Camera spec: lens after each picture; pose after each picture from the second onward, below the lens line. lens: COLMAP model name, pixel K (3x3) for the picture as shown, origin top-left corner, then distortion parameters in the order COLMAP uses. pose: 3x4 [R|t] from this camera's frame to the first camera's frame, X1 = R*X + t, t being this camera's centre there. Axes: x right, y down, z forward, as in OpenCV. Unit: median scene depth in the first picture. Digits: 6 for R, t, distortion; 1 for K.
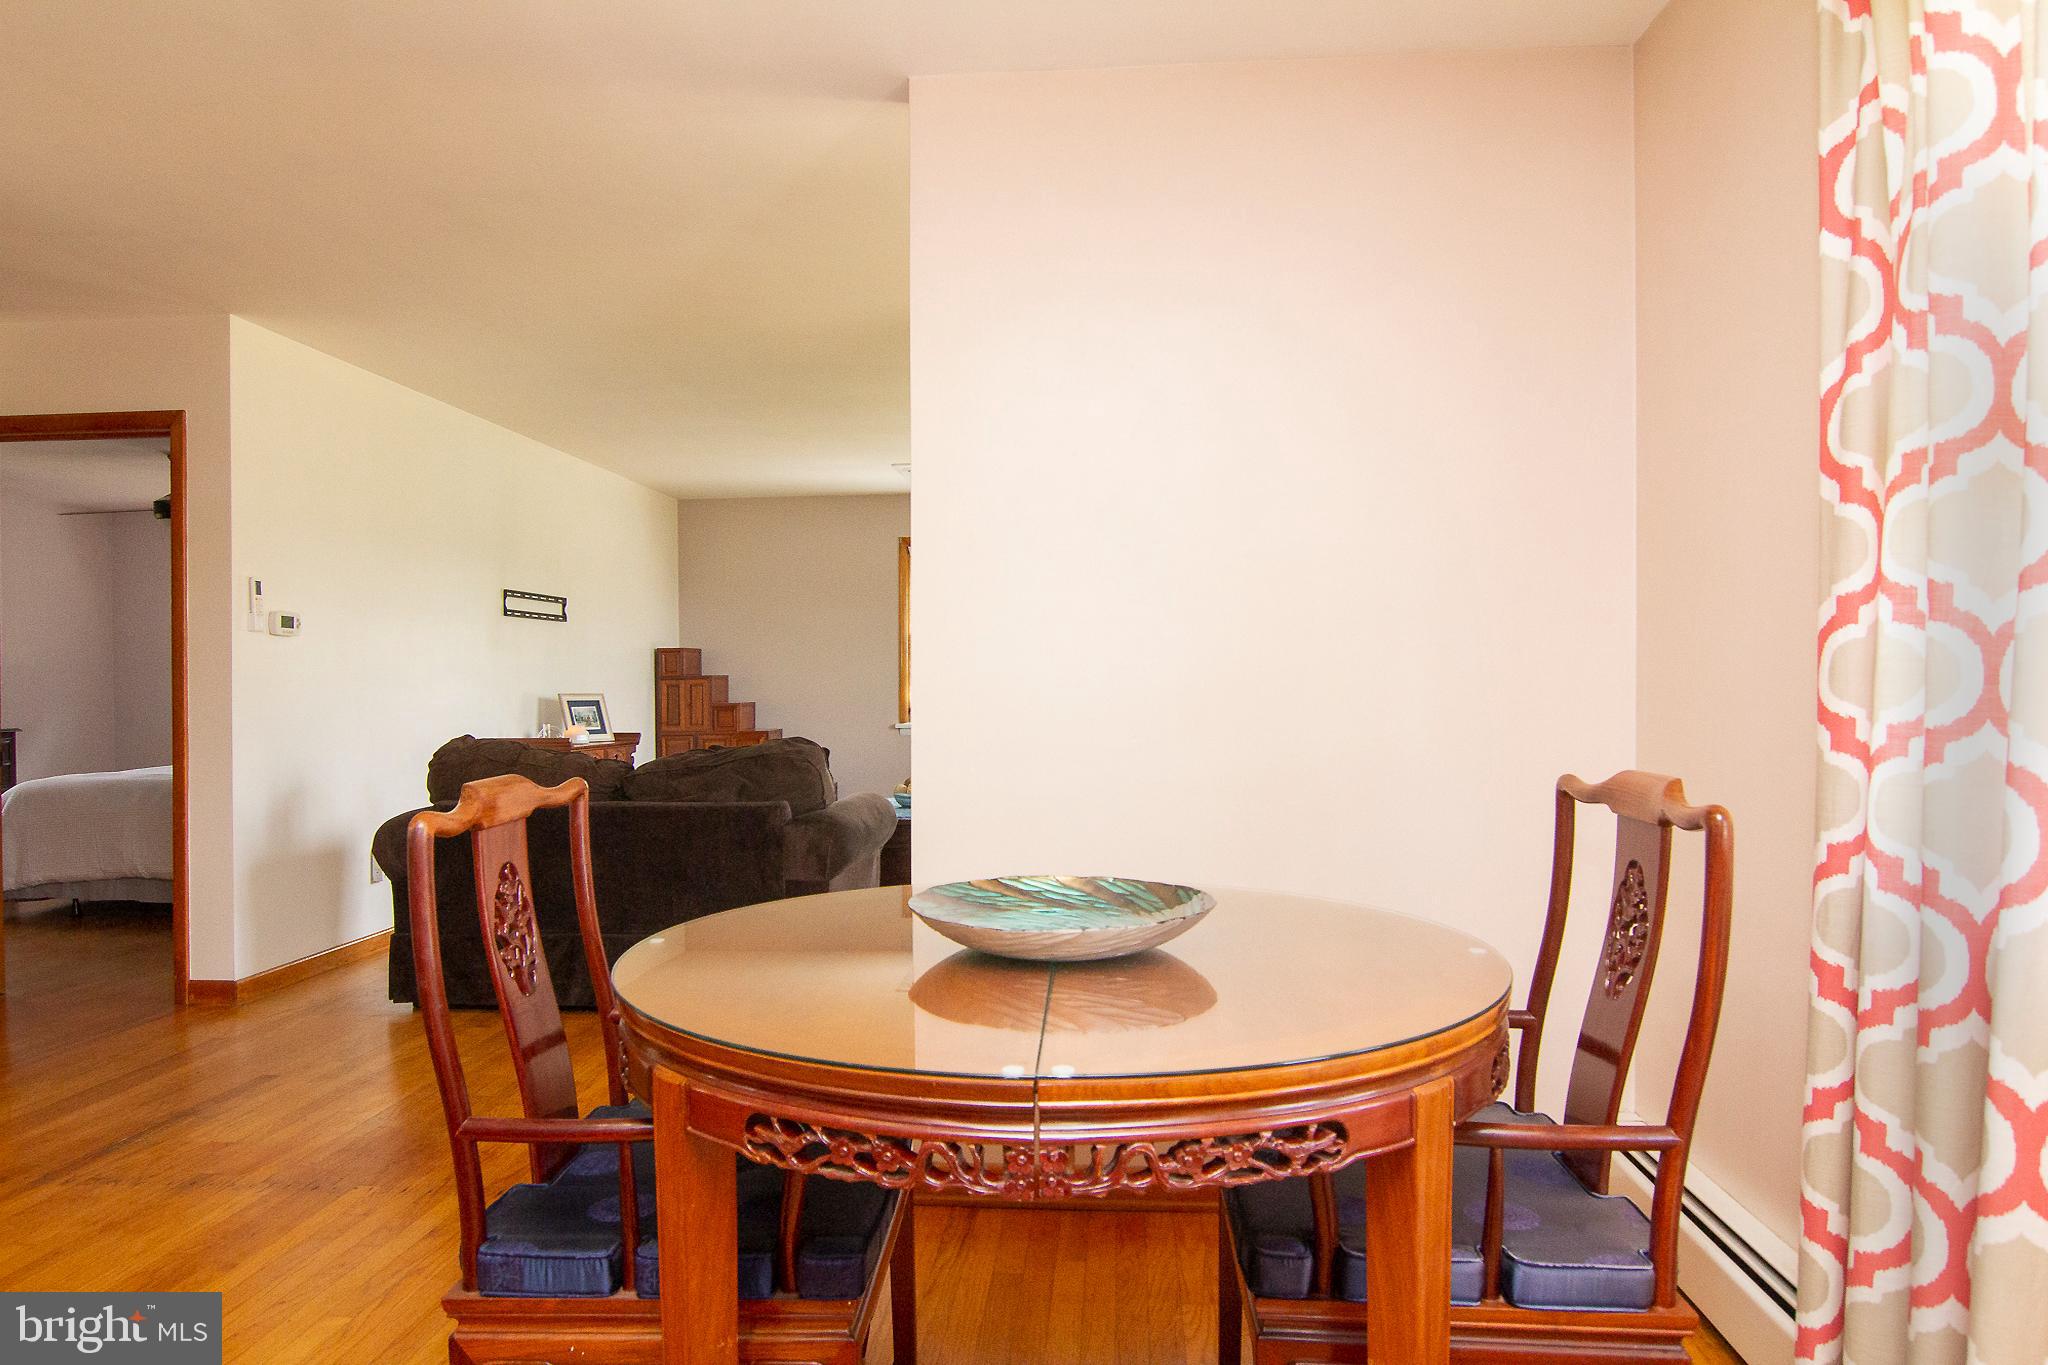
lens RADIAL K [[1298.9, 0, 1043.9], [0, 1298.9, 681.2], [0, 0, 1]] dist [-0.002809, -0.001694]
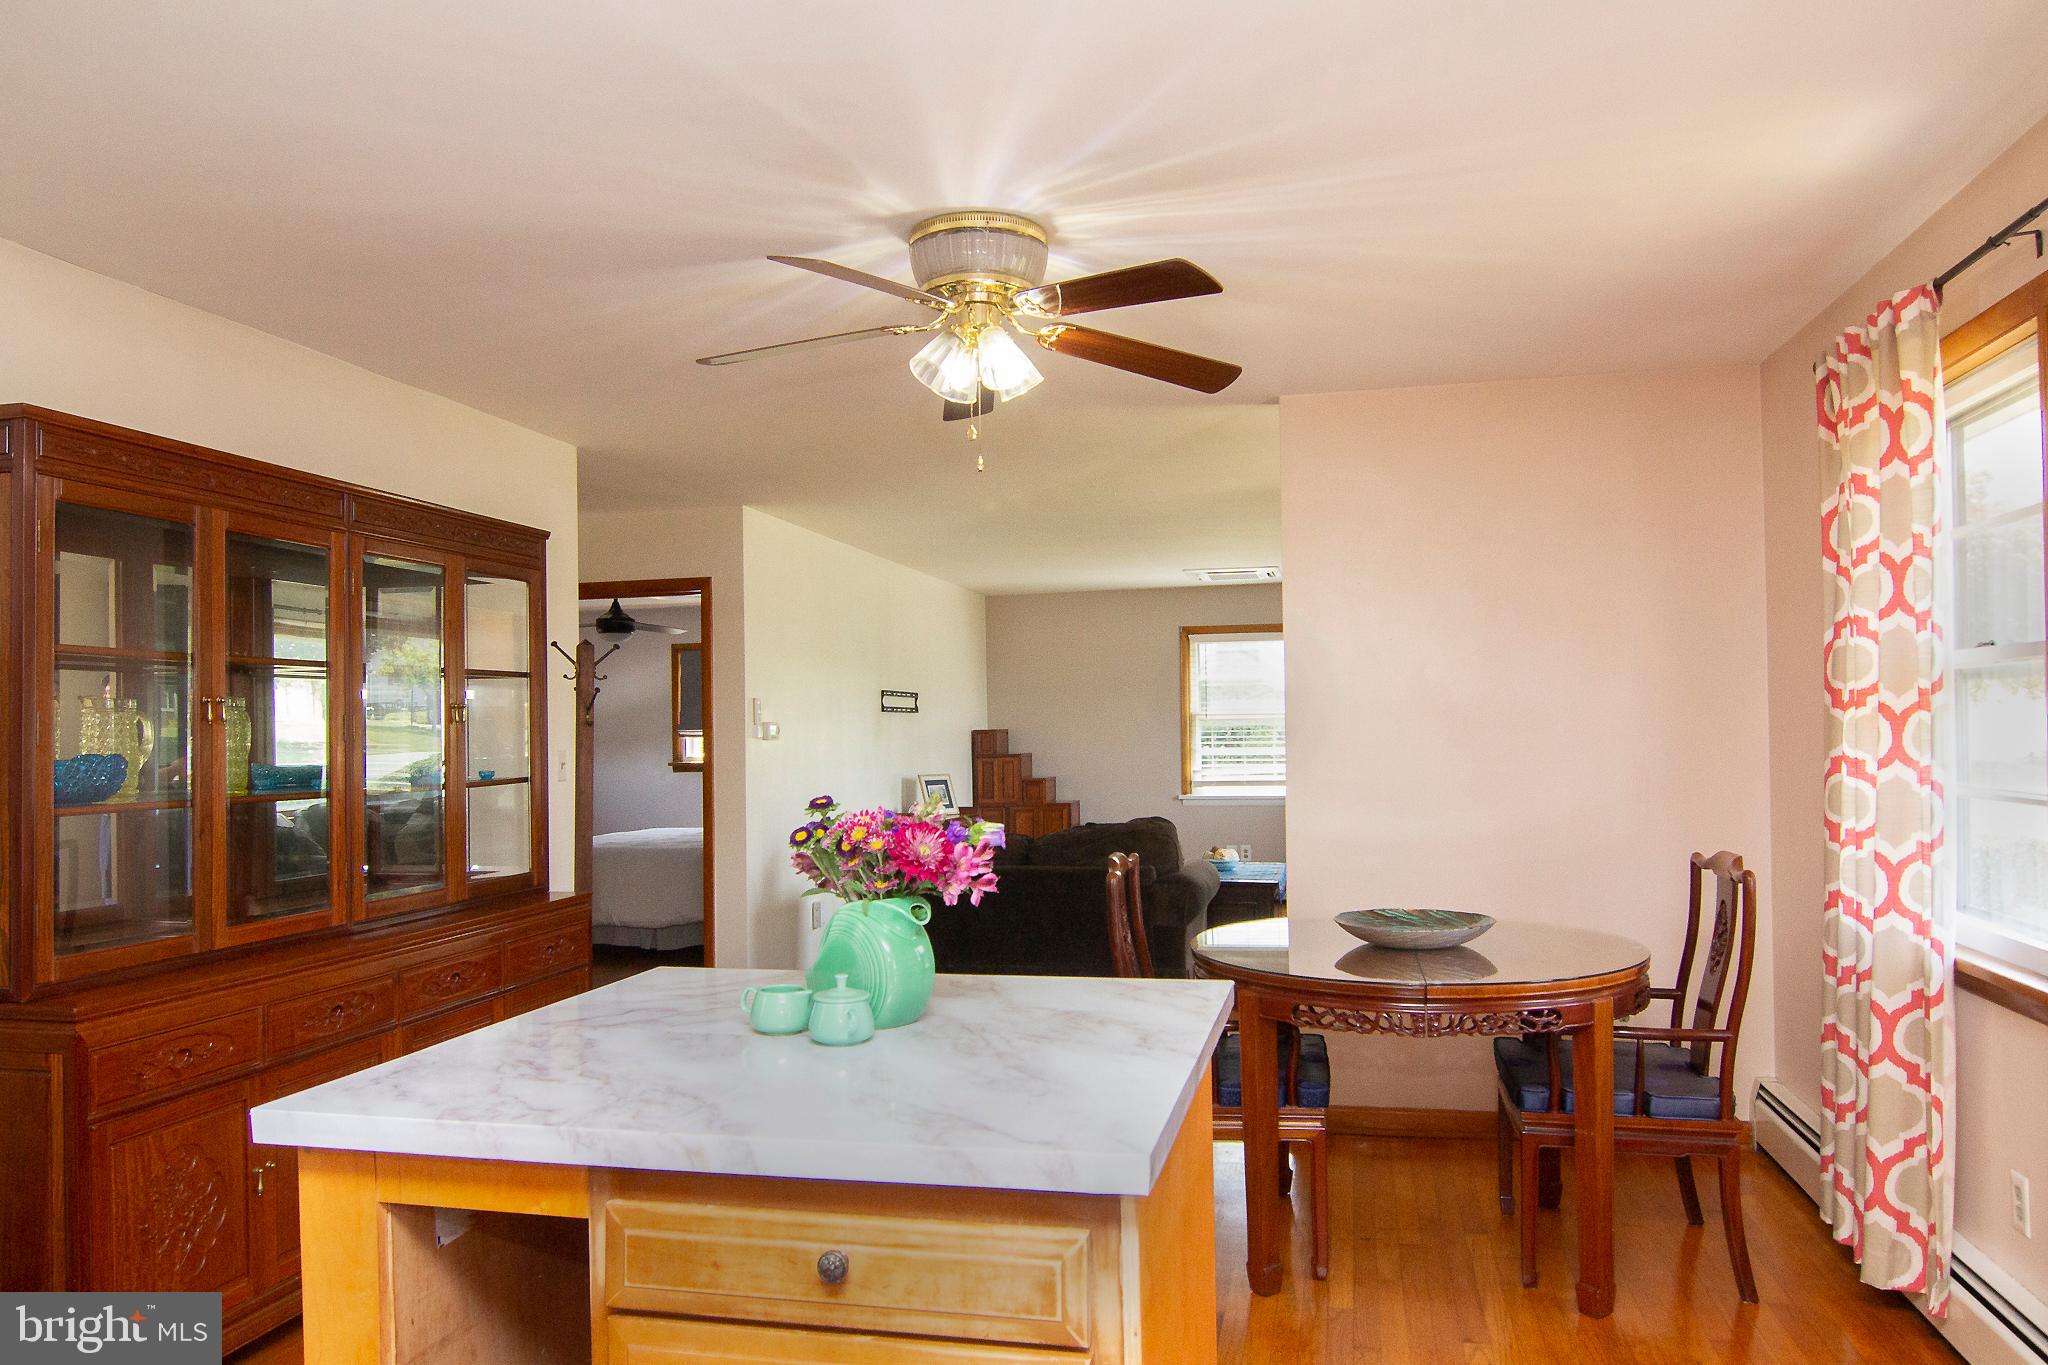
lens RADIAL K [[1468.8, 0, 1151.5], [0, 1468.8, 671.3], [0, 0, 1]] dist [-0.023478, -0.000705]
pose [[0.997245, -0.008376, -0.073707, -0.187253], [0.005563, 0.999252, -0.038281, -0.103772], [0.073972, 0.037766, 0.996545, -1.060718]]
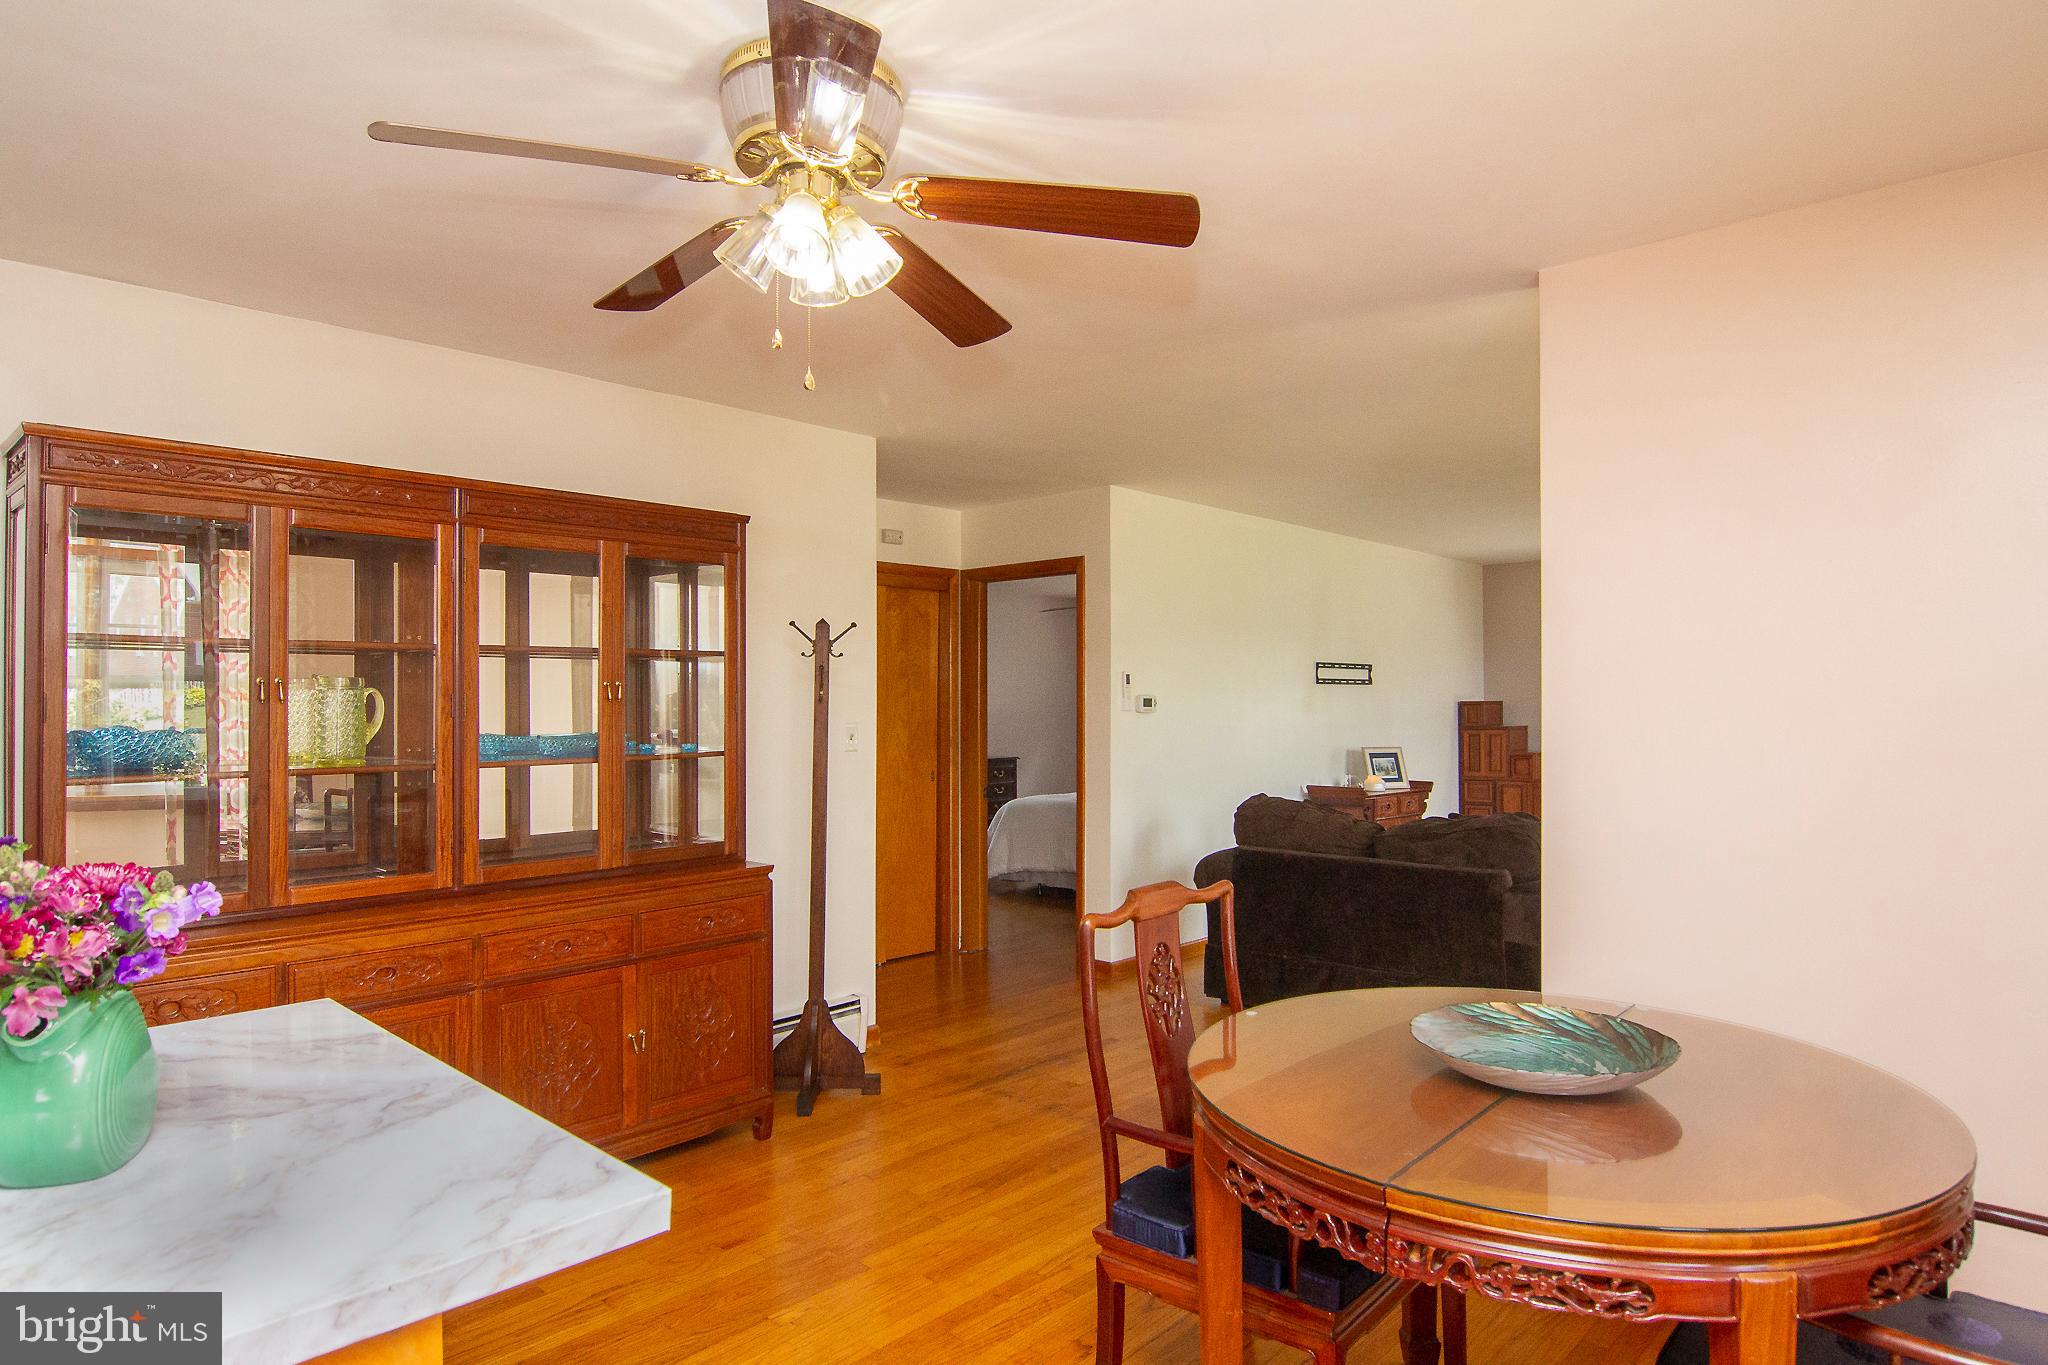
lens RADIAL K [[1220.0, 0, 1082.7], [0, 1220.0, 665.1], [0, 0, 1]] dist [-0.009909, -0.003634]
pose [[0.794456, -0.008264, -0.607265, 0.324268], [-0.005084, 0.999782, -0.020257, -0.132748], [0.607300, 0.019181, 0.794241, -0.139444]]
